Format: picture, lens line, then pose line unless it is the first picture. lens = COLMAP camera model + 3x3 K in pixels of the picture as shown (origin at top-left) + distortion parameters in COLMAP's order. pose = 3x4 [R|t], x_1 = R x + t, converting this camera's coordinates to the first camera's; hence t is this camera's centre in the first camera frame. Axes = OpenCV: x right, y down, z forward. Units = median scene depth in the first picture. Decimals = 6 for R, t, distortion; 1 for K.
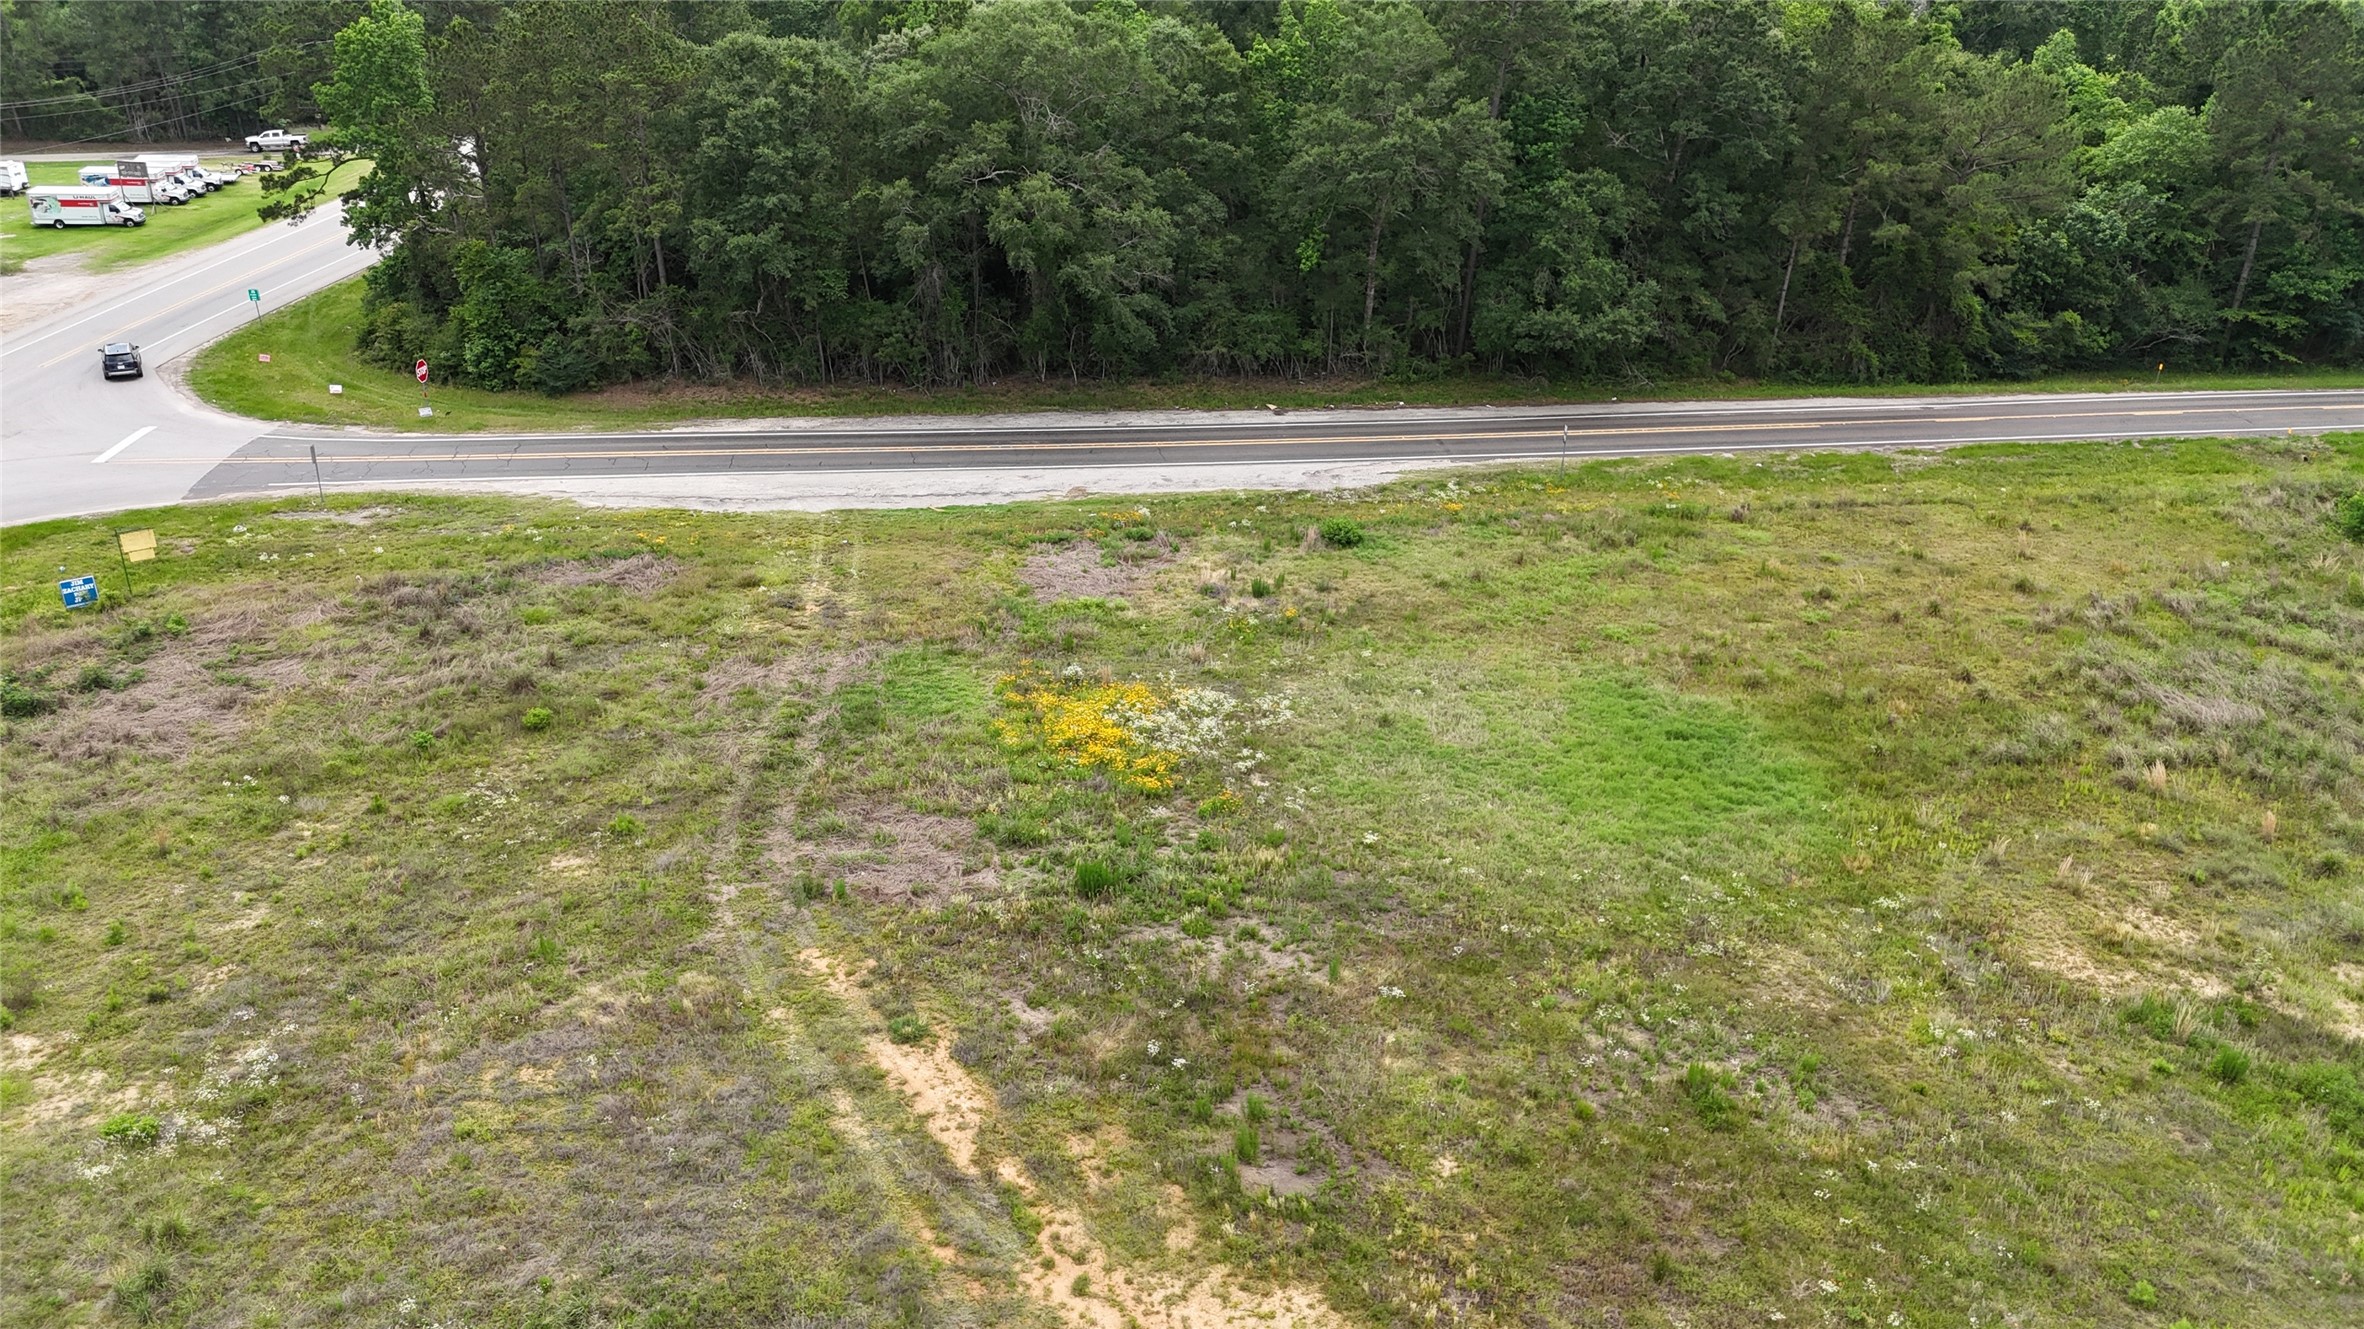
lens RADIAL K [[1738.7, 0, 1181.5], [0, 1738.7, 677.2], [0, 0, 1]] dist [0.076653, -0.065877]
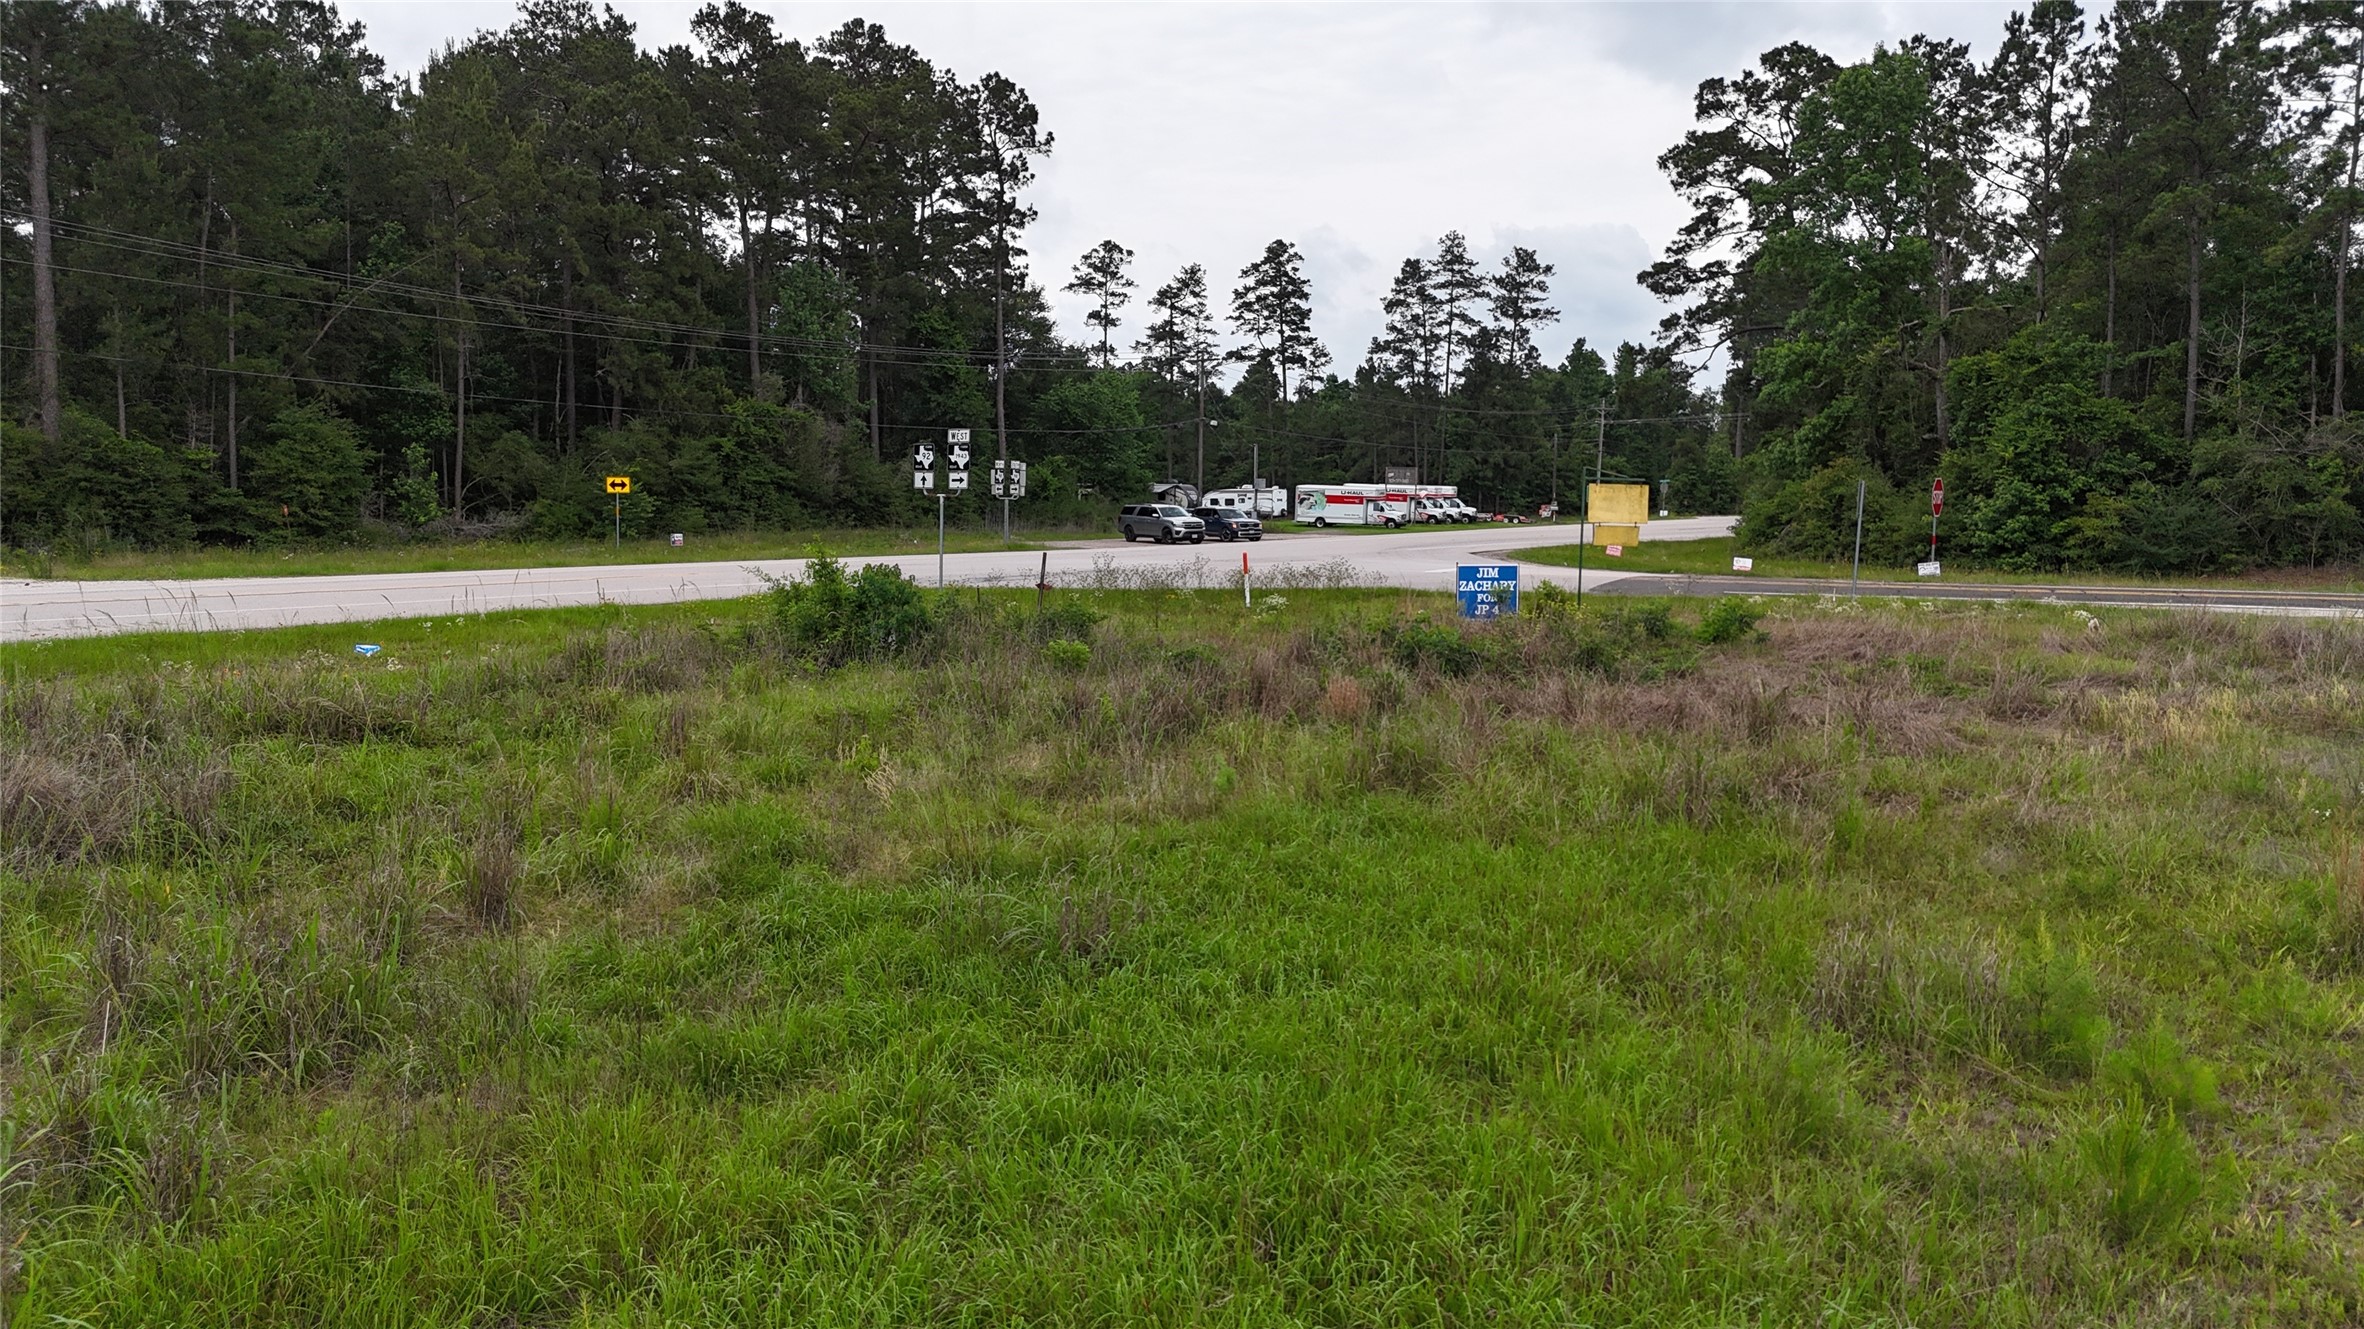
lens RADIAL K [[1738.7, 0, 1183.0], [0, 1738.7, 673.2], [0, 0, 1]] dist [0.076653, -0.065877]
pose [[0.842028, 0.048885, -0.537214, -0.378136], [-0.223947, 0.937687, -0.265687, 0.096504], [0.490751, 0.344024, 0.800507, 0.514886]]
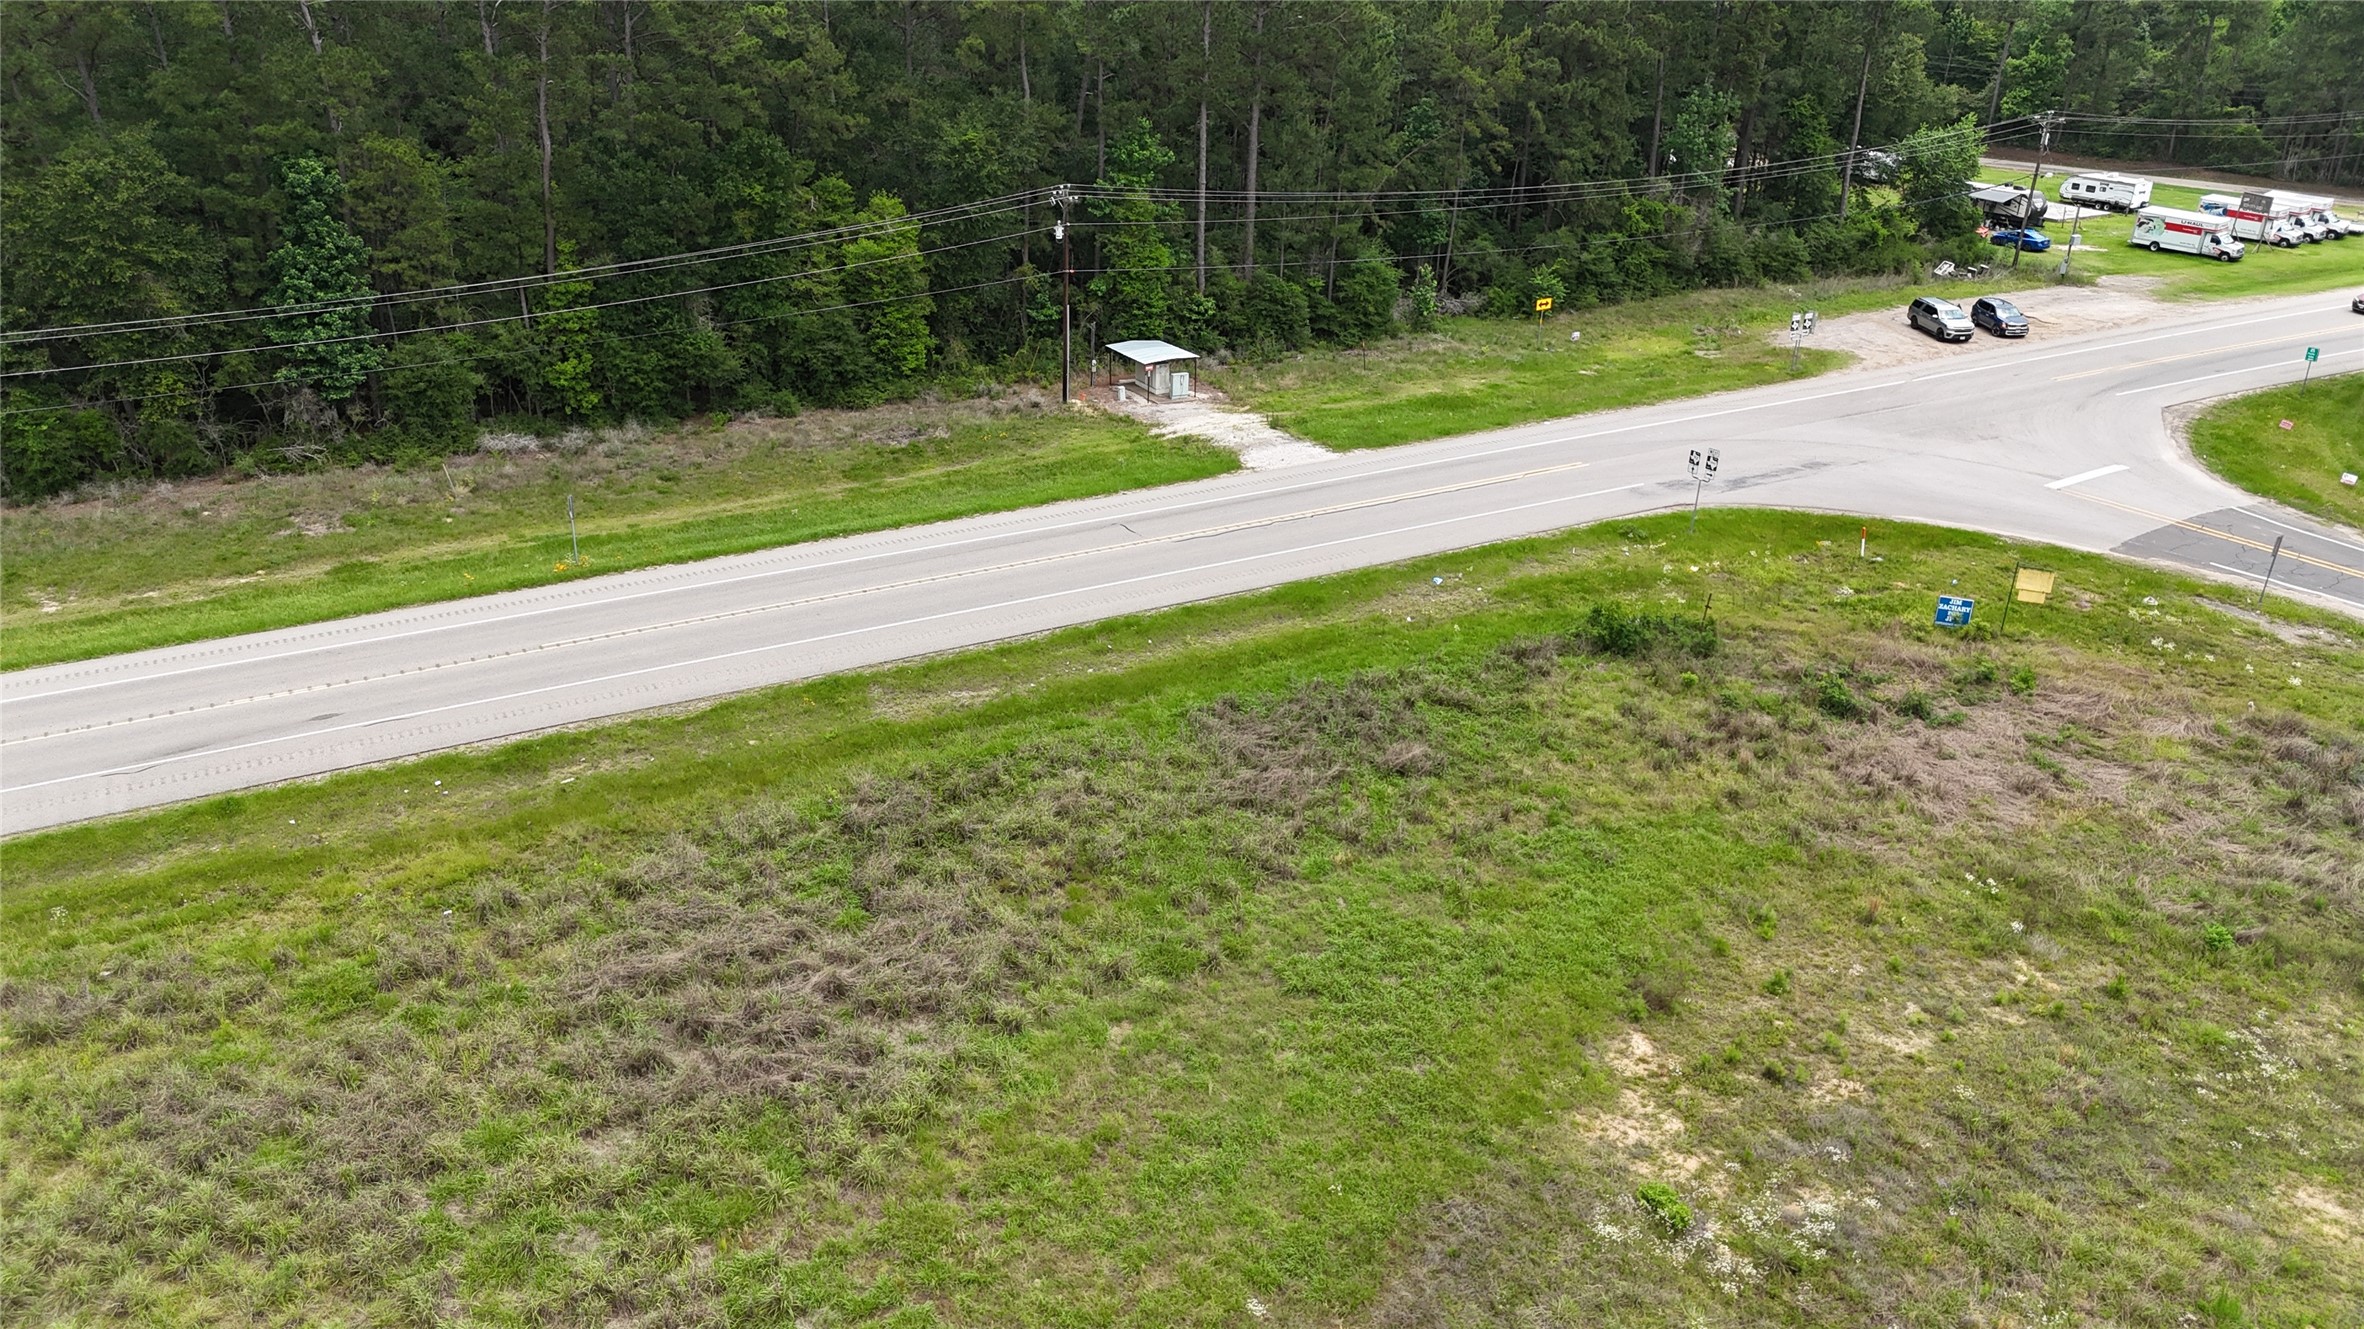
lens RADIAL K [[1738.7, 0, 1183.6], [0, 1738.7, 662.4], [0, 0, 1]] dist [0.076653, -0.065877]
pose [[0.482259, 0.353160, -0.801688, -0.051831], [-0.377473, 0.909598, 0.173626, -0.027105], [0.790532, 0.218882, 0.571970, 0.127788]]
